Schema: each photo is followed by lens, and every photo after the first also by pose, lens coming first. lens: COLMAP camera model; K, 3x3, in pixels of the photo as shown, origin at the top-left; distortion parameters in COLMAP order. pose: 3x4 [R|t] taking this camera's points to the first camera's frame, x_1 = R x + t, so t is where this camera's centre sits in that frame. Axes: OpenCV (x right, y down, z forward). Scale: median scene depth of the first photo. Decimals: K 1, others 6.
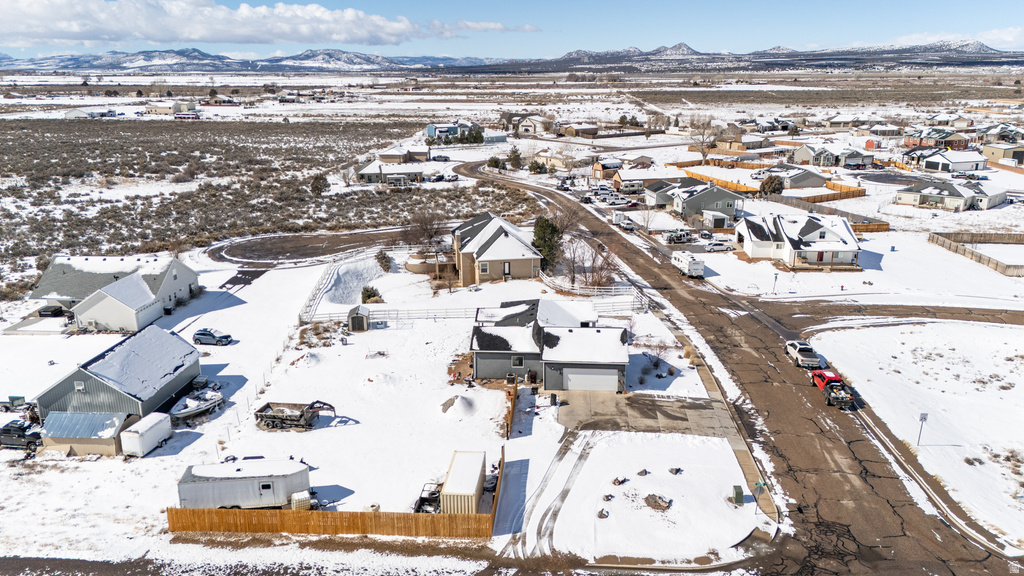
lens RADIAL K [[751.7, 0, 512.0], [0, 751.7, 288.0], [0, 0, 1]] dist [0.083869, -0.079679]
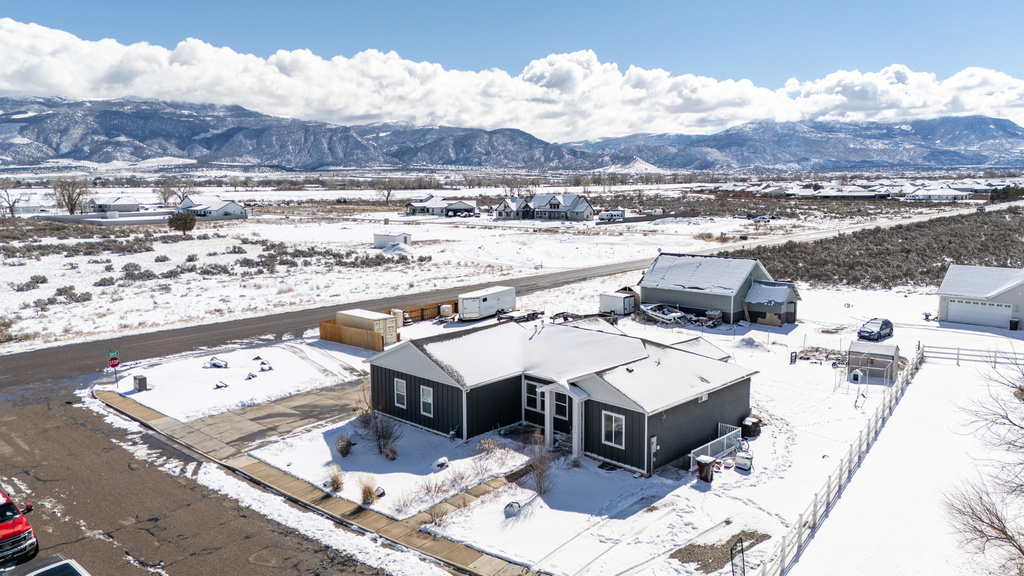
lens RADIAL K [[751.7, 0, 512.0], [0, 751.7, 288.0], [0, 0, 1]] dist [0.083869, -0.079679]
pose [[-0.645146, 0.118254, -0.754853, 0.352444], [-0.203555, 0.925644, 0.318980, -0.120100], [0.736446, 0.359443, -0.573104, 0.923540]]
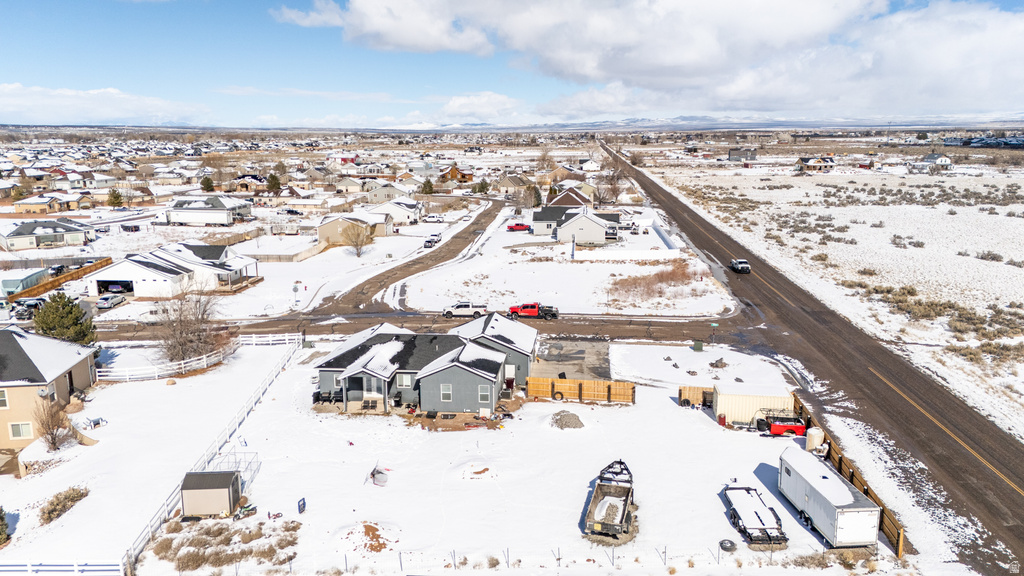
lens RADIAL K [[751.7, 0, 512.0], [0, 751.7, 288.0], [0, 0, 1]] dist [0.083869, -0.079679]
pose [[0.032068, -0.205629, 0.978104, -0.578256], [0.286919, 0.939313, 0.188067, -0.112159], [-0.957418, 0.274606, 0.089121, 0.592612]]
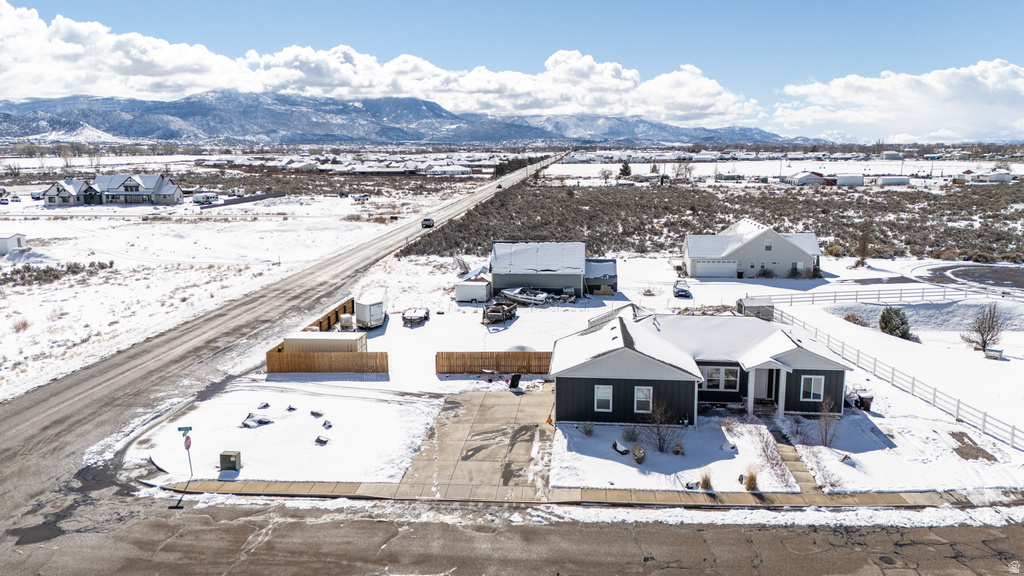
lens RADIAL K [[751.7, 0, 512.0], [0, 751.7, 288.0], [0, 0, 1]] dist [0.083869, -0.079679]
pose [[-0.029192, 0.187955, -0.981744, 0.497102], [-0.275310, 0.942662, 0.188659, -0.053502], [0.960912, 0.275791, 0.024228, 0.599082]]
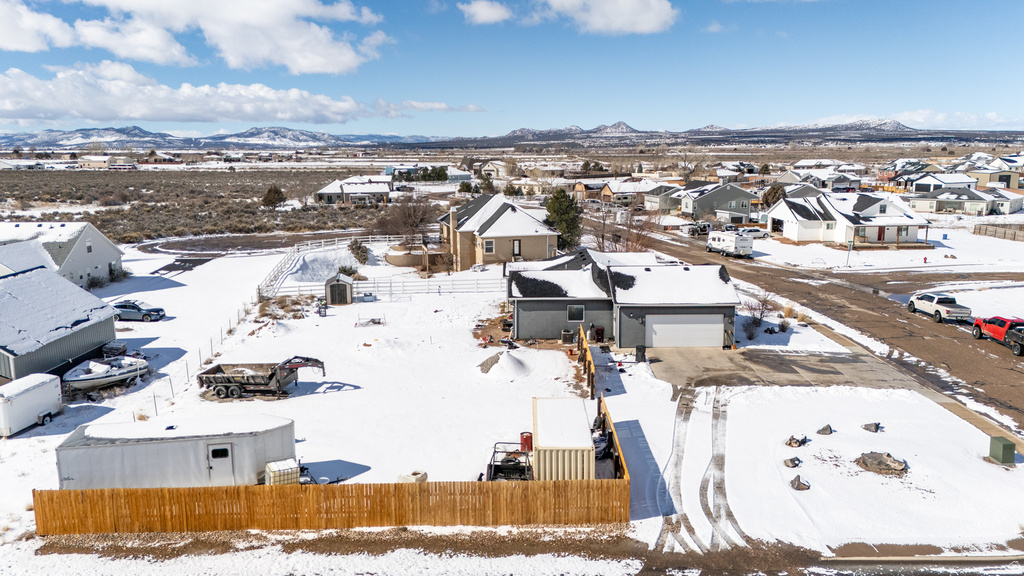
lens RADIAL K [[739.9, 0, 509.9], [0, 739.9, 333.4], [0, 0, 1]] dist [0.078364, -0.062764]
pose [[0.997554, -0.019738, 0.067057, -0.069111], [0.022346, 0.999014, -0.038368, 0.095948], [-0.066234, 0.039773, 0.997011, 0.206890]]
